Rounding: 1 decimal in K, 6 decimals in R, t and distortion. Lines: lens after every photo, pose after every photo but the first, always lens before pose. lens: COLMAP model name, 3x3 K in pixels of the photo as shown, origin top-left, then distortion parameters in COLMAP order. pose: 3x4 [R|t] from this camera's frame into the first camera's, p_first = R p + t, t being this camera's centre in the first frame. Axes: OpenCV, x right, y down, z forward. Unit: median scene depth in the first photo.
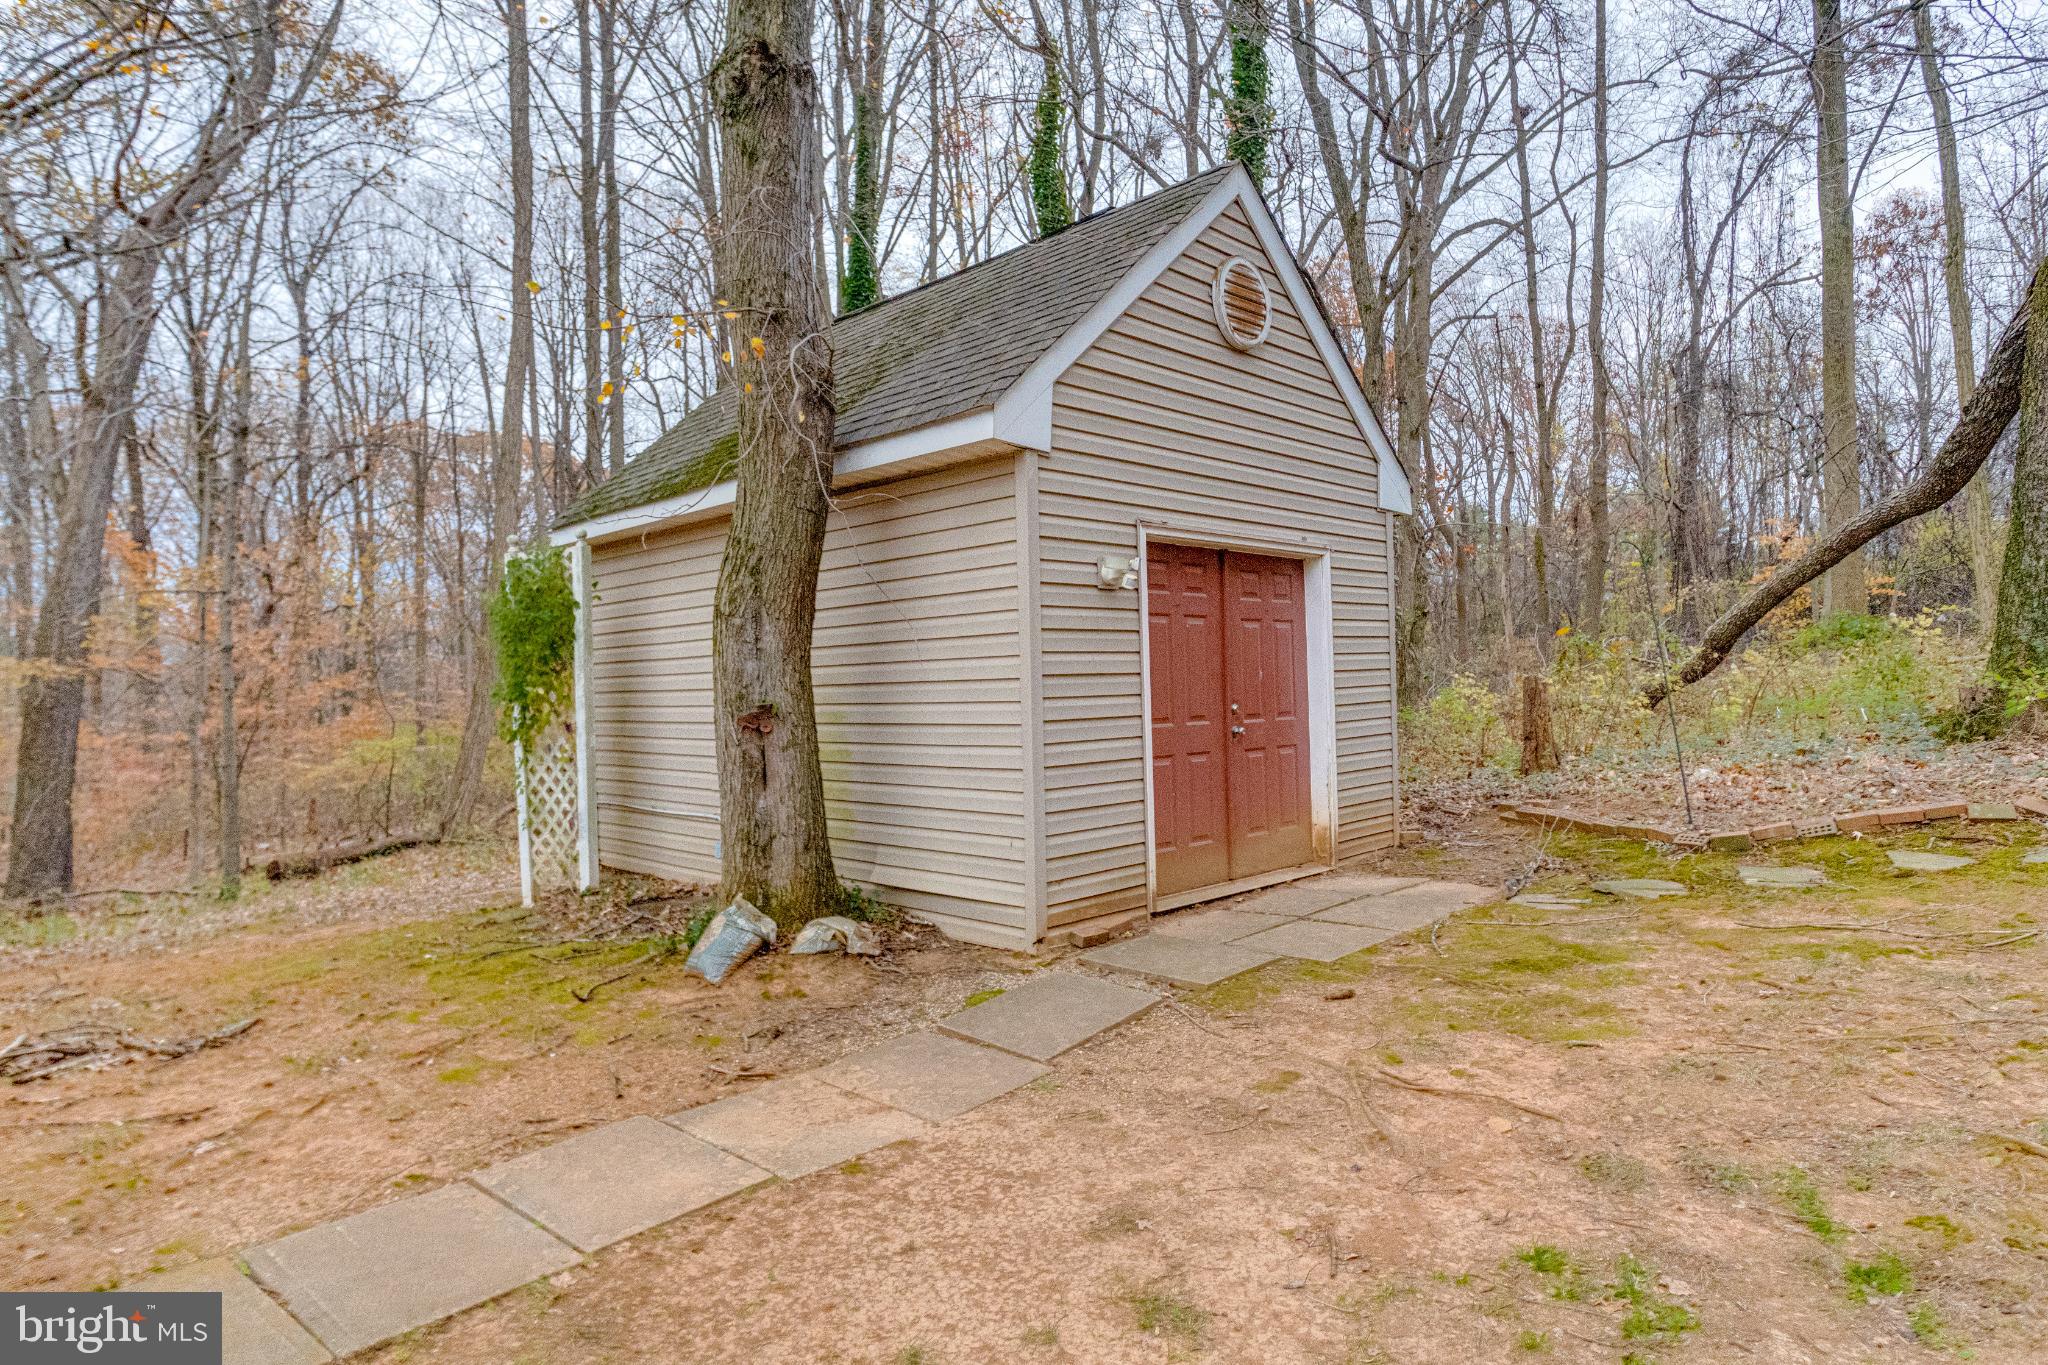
lens RADIAL K [[1161.4, 0, 1024.0], [0, 1161.4, 682.5], [0, 0, 1]] dist [-0.015599, -0.000440]
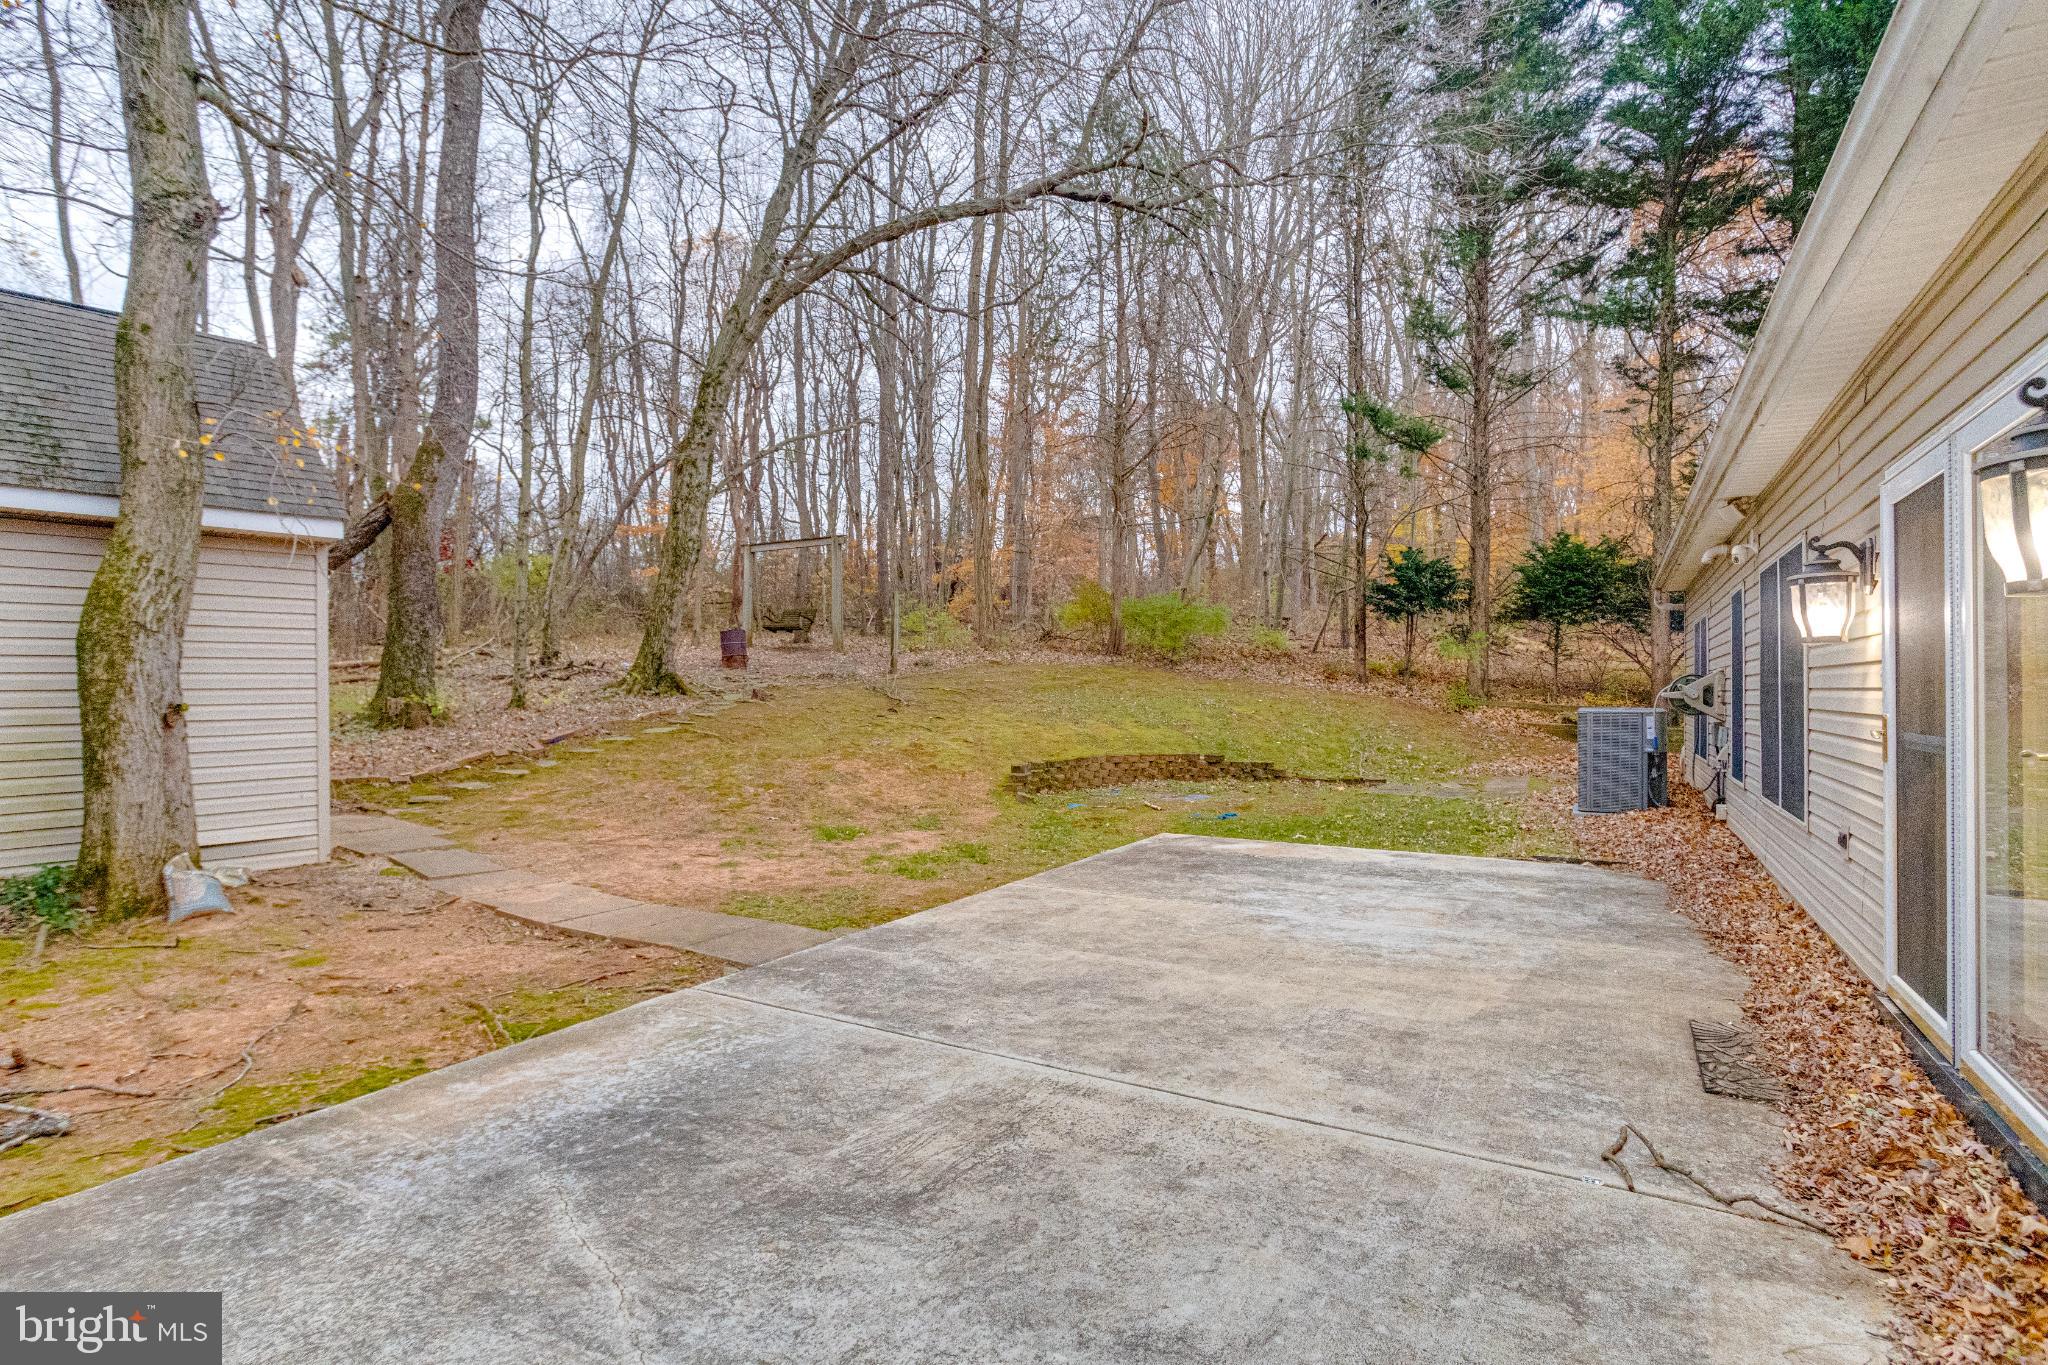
lens RADIAL K [[1027.8, 0, 1009.4], [0, 1027.8, 688.2], [0, 0, 1]] dist [-0.046719, 0.019601]
pose [[-0.141791, 0.020694, 0.989680, -1.361205], [0.006600, 0.999779, -0.019960, 0.027485], [-0.989875, 0.003702, -0.141896, 0.243306]]
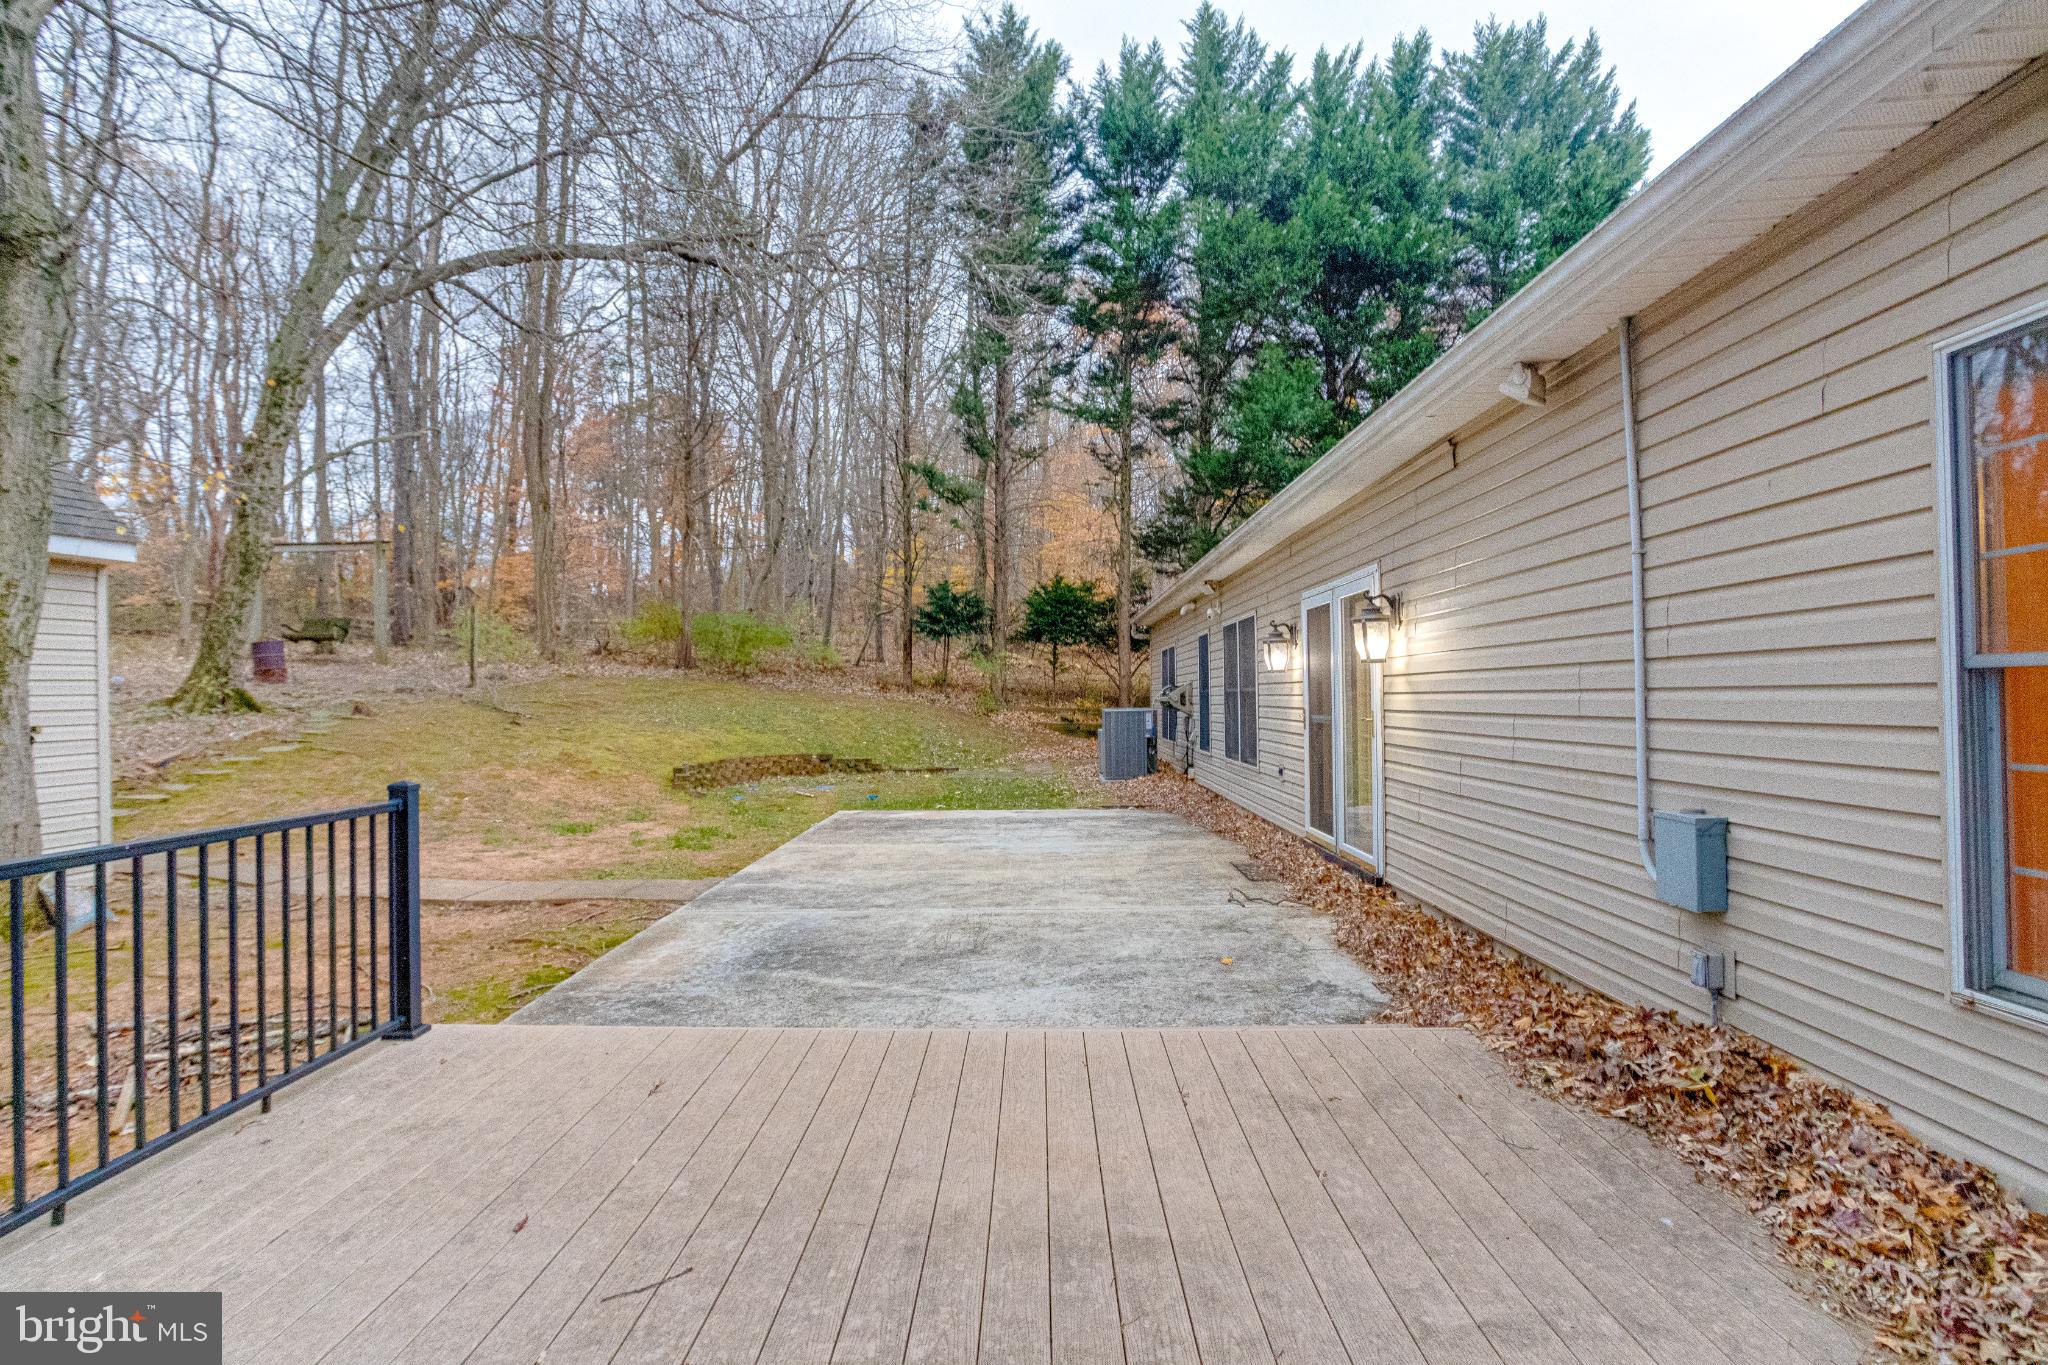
lens RADIAL K [[1031.5, 0, 1017.2], [0, 1031.5, 680.3], [0, 0, 1]] dist [-0.049010, 0.018315]
pose [[-0.608650, 0.038457, 0.792507, -1.687139], [0.027837, 0.999245, -0.027110, 0.026321], [-0.792951, 0.005561, -0.609260, 0.774437]]
